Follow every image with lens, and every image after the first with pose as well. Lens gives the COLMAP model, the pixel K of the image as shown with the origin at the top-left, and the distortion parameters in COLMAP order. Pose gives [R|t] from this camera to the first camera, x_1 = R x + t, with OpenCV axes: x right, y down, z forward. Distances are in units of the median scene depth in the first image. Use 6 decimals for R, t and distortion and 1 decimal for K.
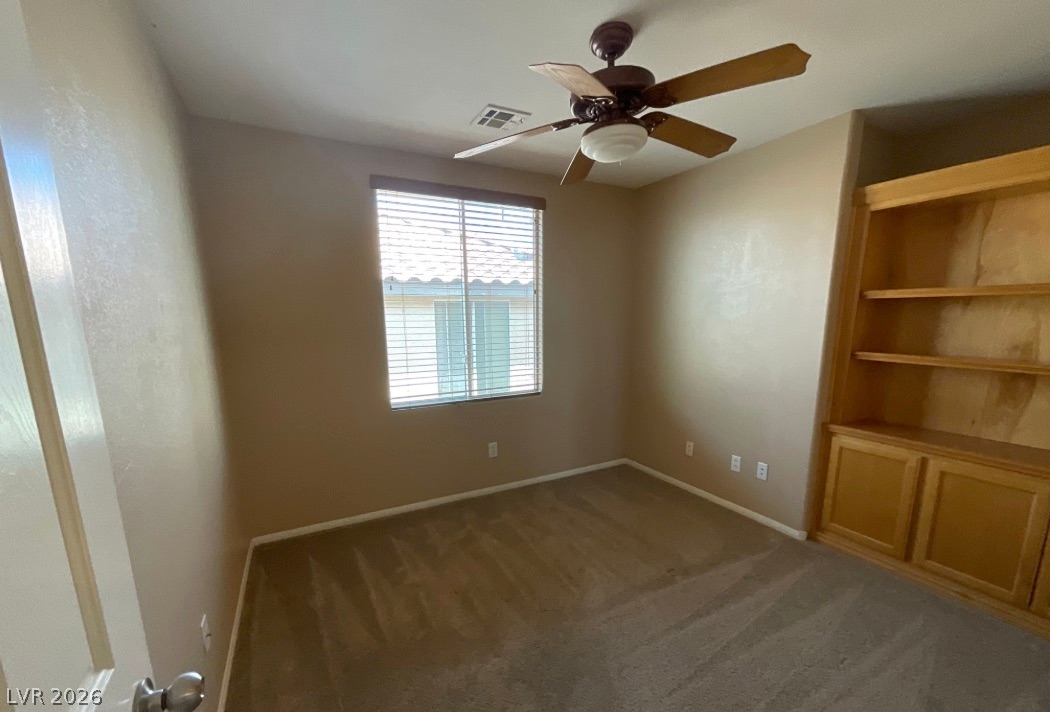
lens RADIAL K [[429.9, 0, 523.5], [0, 429.9, 394.1], [0, 0, 1]] dist [0.001107, 0.000098]
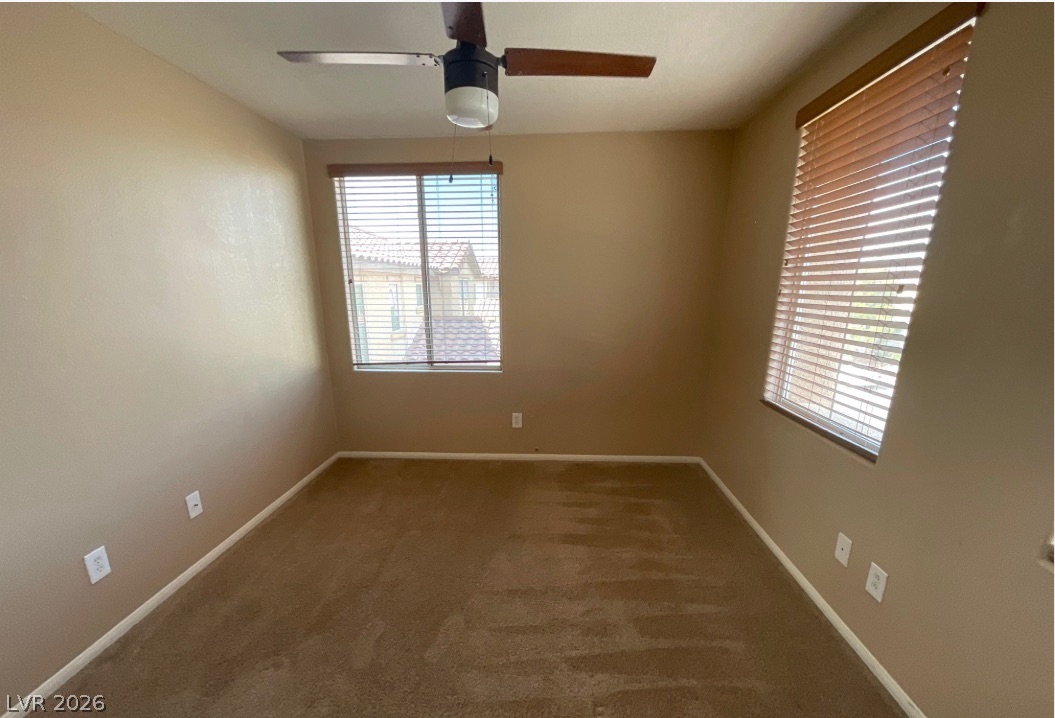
lens RADIAL K [[389.8, 0, 524.9], [0, 389.8, 380.9], [0, 0, 1]] dist [0.000023, 0.000001]
pose [[0.851741, 0.128868, -0.507869, 0.788828], [-0.100393, 0.991462, 0.083210, -0.083895], [0.514256, -0.019887, 0.857406, 0.403622]]
